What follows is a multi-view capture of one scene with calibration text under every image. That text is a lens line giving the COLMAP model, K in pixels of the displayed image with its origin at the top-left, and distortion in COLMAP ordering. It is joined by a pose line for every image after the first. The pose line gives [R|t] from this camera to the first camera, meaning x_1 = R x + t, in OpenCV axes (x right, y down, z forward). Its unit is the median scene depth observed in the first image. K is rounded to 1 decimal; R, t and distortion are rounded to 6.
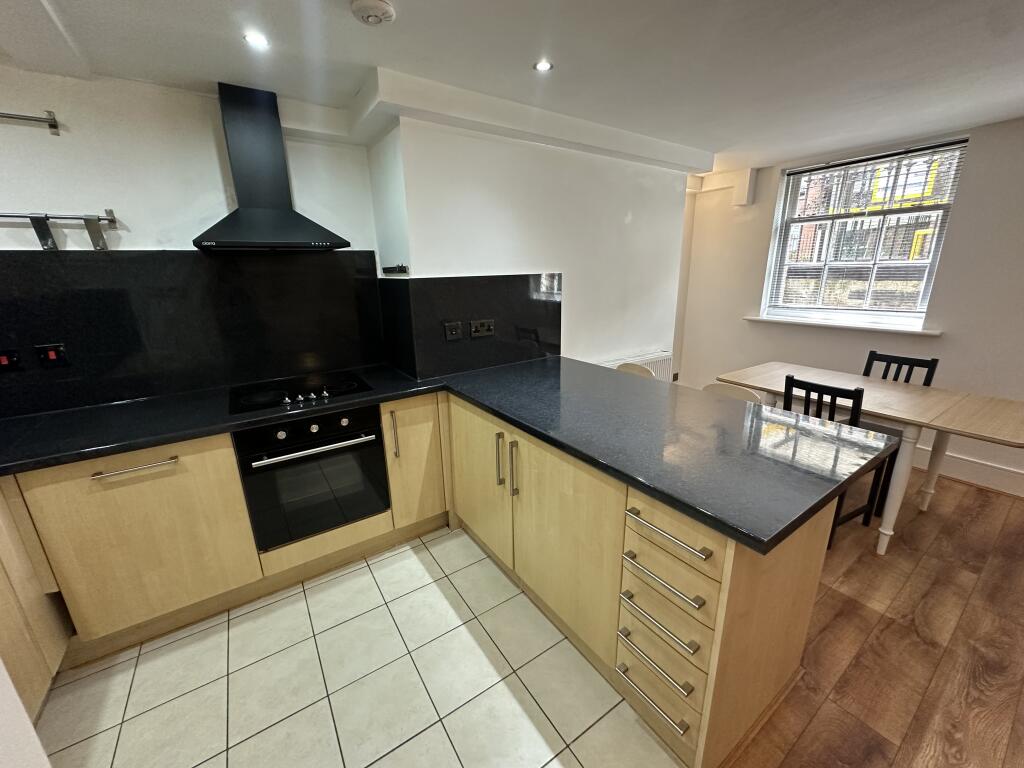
lens RADIAL K [[401.5, 0, 508.3], [0, 401.5, 387.2], [0, 0, 1]] dist [-0.003034, -0.000453]
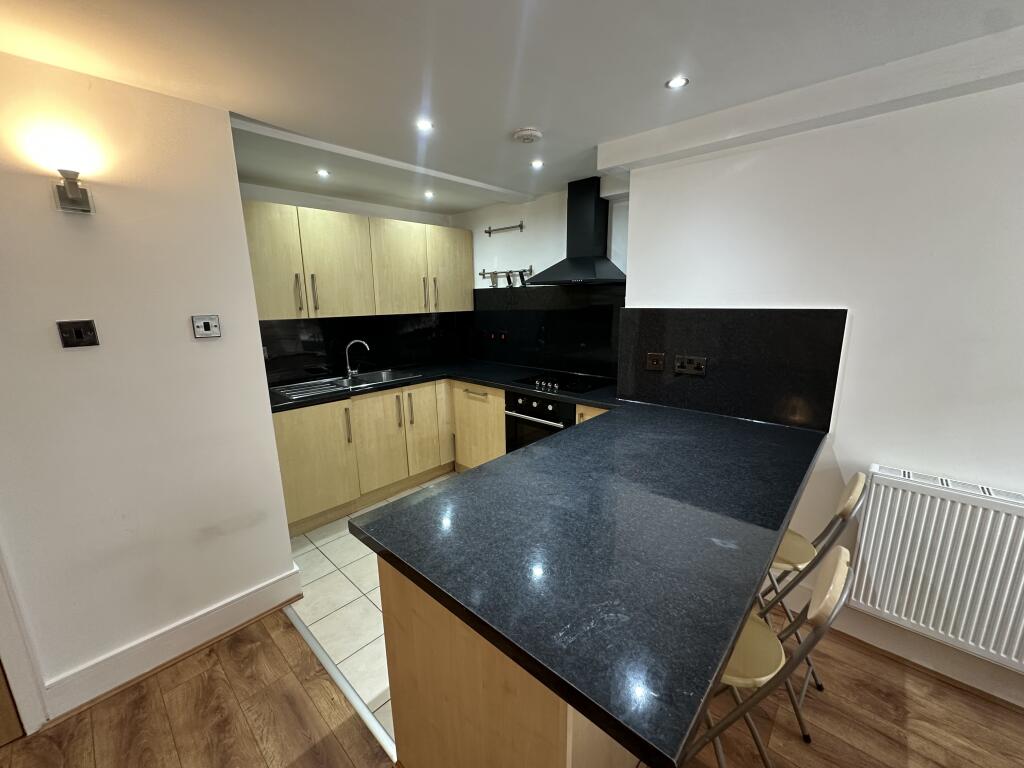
lens RADIAL K [[407.2, 0, 510.7], [0, 407.2, 384.0], [0, 0, 1]] dist [-0.002447, 0.000224]
pose [[0.234947, 0.220874, -0.946580, 1.005623], [-0.264514, 0.951616, 0.156395, -0.200587], [0.935325, 0.213640, 0.282004, 0.525176]]
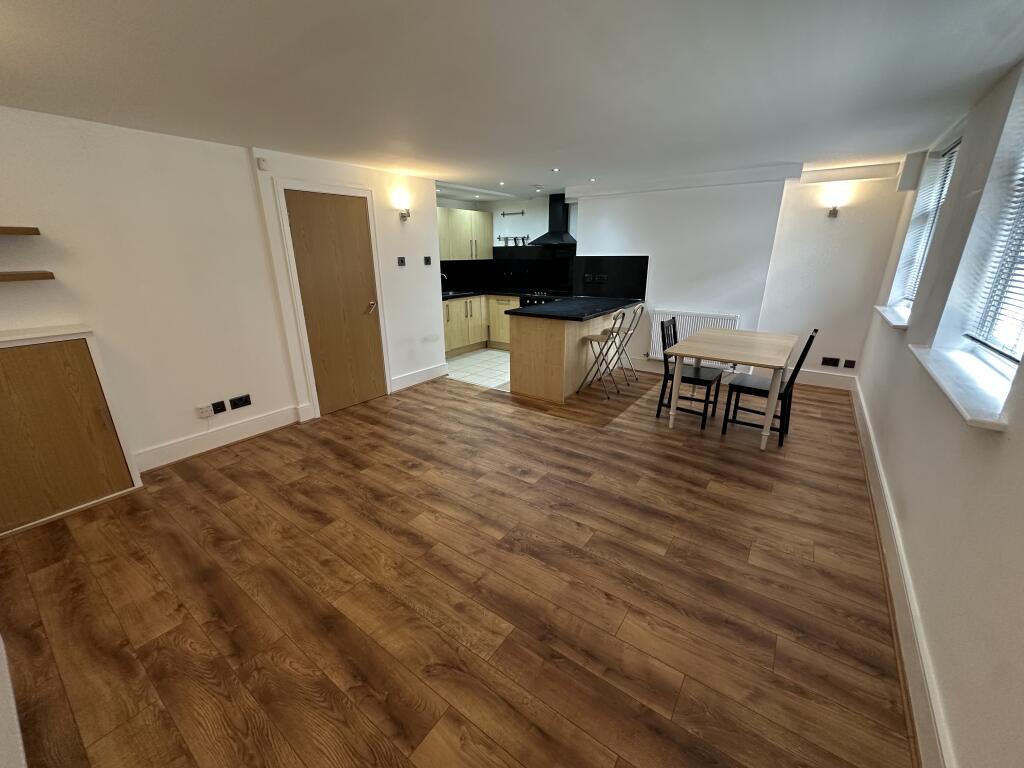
lens RADIAL K [[407.2, 0, 510.7], [0, 407.2, 384.0], [0, 0, 1]] dist [-0.002447, 0.000224]
pose [[0.339743, 0.304204, -0.889963, 2.830110], [-0.262954, 0.939235, 0.220663, 0.058211], [0.903012, 0.159051, 0.399090, -0.420302]]
